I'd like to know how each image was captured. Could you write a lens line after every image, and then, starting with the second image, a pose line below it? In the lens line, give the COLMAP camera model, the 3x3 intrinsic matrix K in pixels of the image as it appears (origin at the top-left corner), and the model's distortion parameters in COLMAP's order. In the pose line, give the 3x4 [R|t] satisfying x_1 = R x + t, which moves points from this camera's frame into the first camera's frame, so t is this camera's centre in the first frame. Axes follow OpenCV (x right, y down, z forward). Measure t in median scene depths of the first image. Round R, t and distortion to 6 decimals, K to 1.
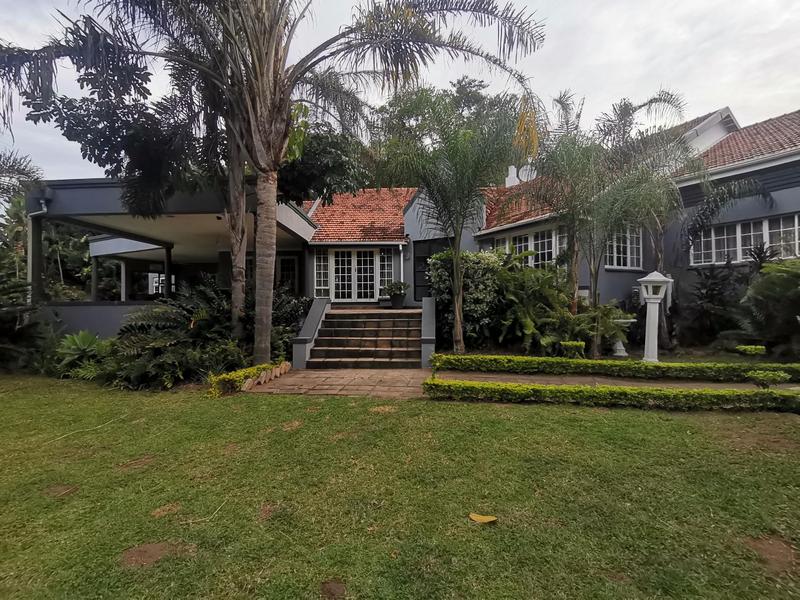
lens RADIAL K [[396.3, 0, 400.0], [0, 396.3, 300.0], [0, 0, 1]] dist [0.001383, -0.019403]
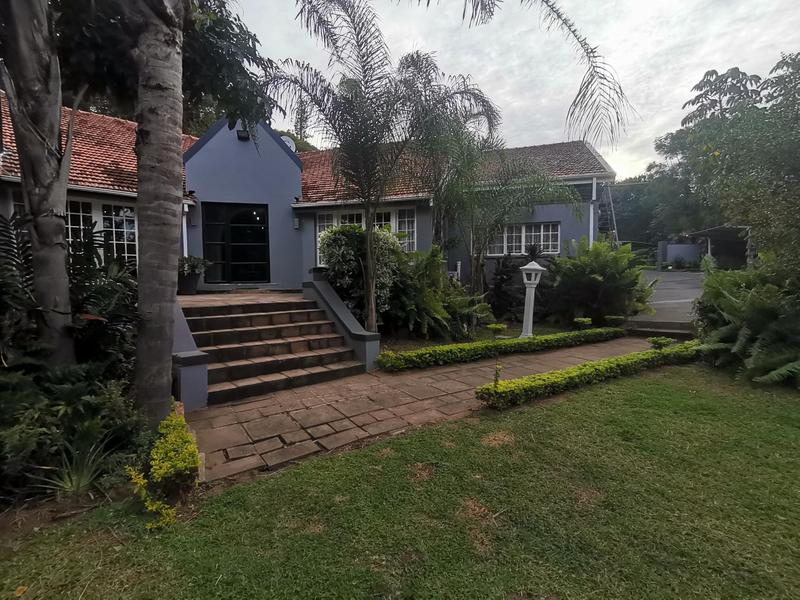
lens RADIAL K [[398.5, 0, 397.7], [0, 398.5, 296.9], [0, 0, 1]] dist [0.048436, -0.023123]
pose [[0.705137, -0.027791, 0.708527, -0.458535], [-0.004473, 0.999037, 0.043637, -0.012933], [-0.709057, -0.033939, 0.704334, 0.399177]]
